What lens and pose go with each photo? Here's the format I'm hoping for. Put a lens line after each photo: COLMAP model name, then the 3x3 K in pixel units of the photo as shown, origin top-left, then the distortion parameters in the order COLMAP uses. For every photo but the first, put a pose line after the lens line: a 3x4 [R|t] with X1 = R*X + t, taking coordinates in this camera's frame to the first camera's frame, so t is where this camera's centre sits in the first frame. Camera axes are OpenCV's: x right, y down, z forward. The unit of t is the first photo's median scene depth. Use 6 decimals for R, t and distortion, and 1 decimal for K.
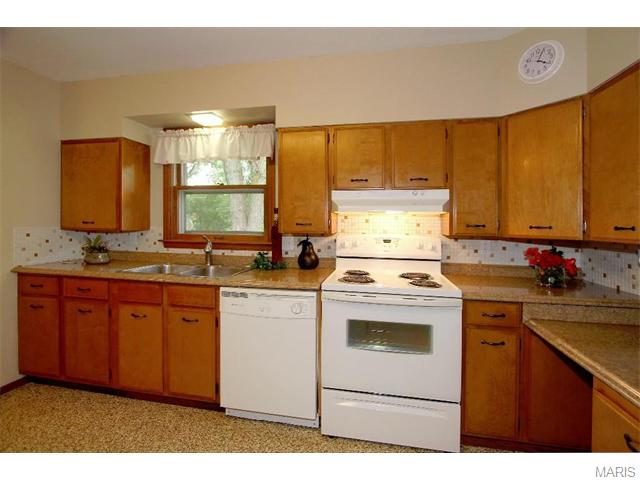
lens RADIAL K [[296.7, 0, 329.6], [0, 296.7, 228.8], [0, 0, 1]] dist [-0.009368, -0.000449]
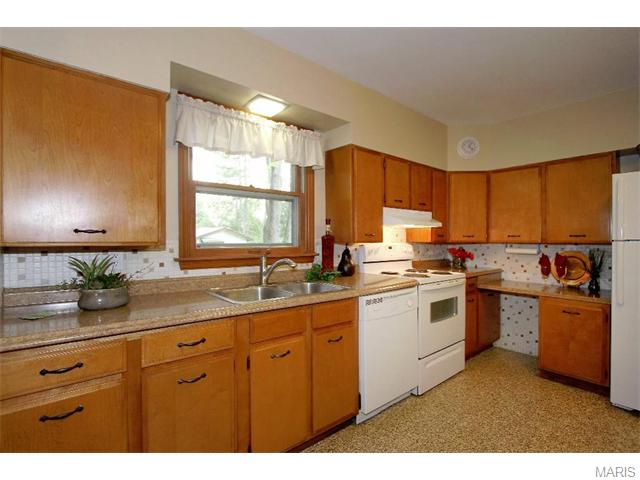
lens RADIAL K [[312.5, 0, 316.5], [0, 312.5, 240.4], [0, 0, 1]] dist [-0.017419, 0.001741]
pose [[0.636493, -0.013244, 0.771169, -1.081084], [0.015255, 0.999873, 0.004581, -0.002038], [-0.771132, 0.008848, 0.636614, 0.374258]]
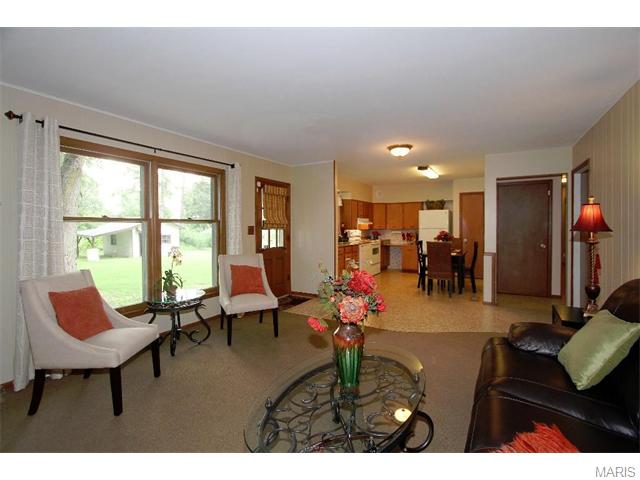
lens RADIAL K [[296.7, 0, 319.2], [0, 296.7, 232.5], [0, 0, 1]] dist [-0.009368, -0.000449]
pose [[0.340103, -0.033948, 0.939775, -3.378572], [0.020526, 0.999378, 0.028672, -0.060404], [-0.940164, 0.009539, 0.340588, 0.187171]]
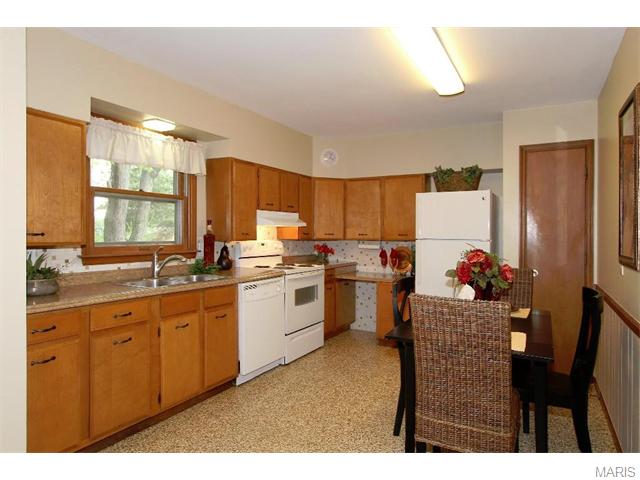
lens RADIAL K [[407.0, 0, 322.1], [0, 407.0, 235.1], [0, 0, 1]] dist [-0.004976, 0.003979]
pose [[0.306576, -0.014259, 0.951739, -1.634417], [0.008757, 0.999888, 0.012159, -0.027275], [-0.951806, 0.004607, 0.306667, 0.105133]]
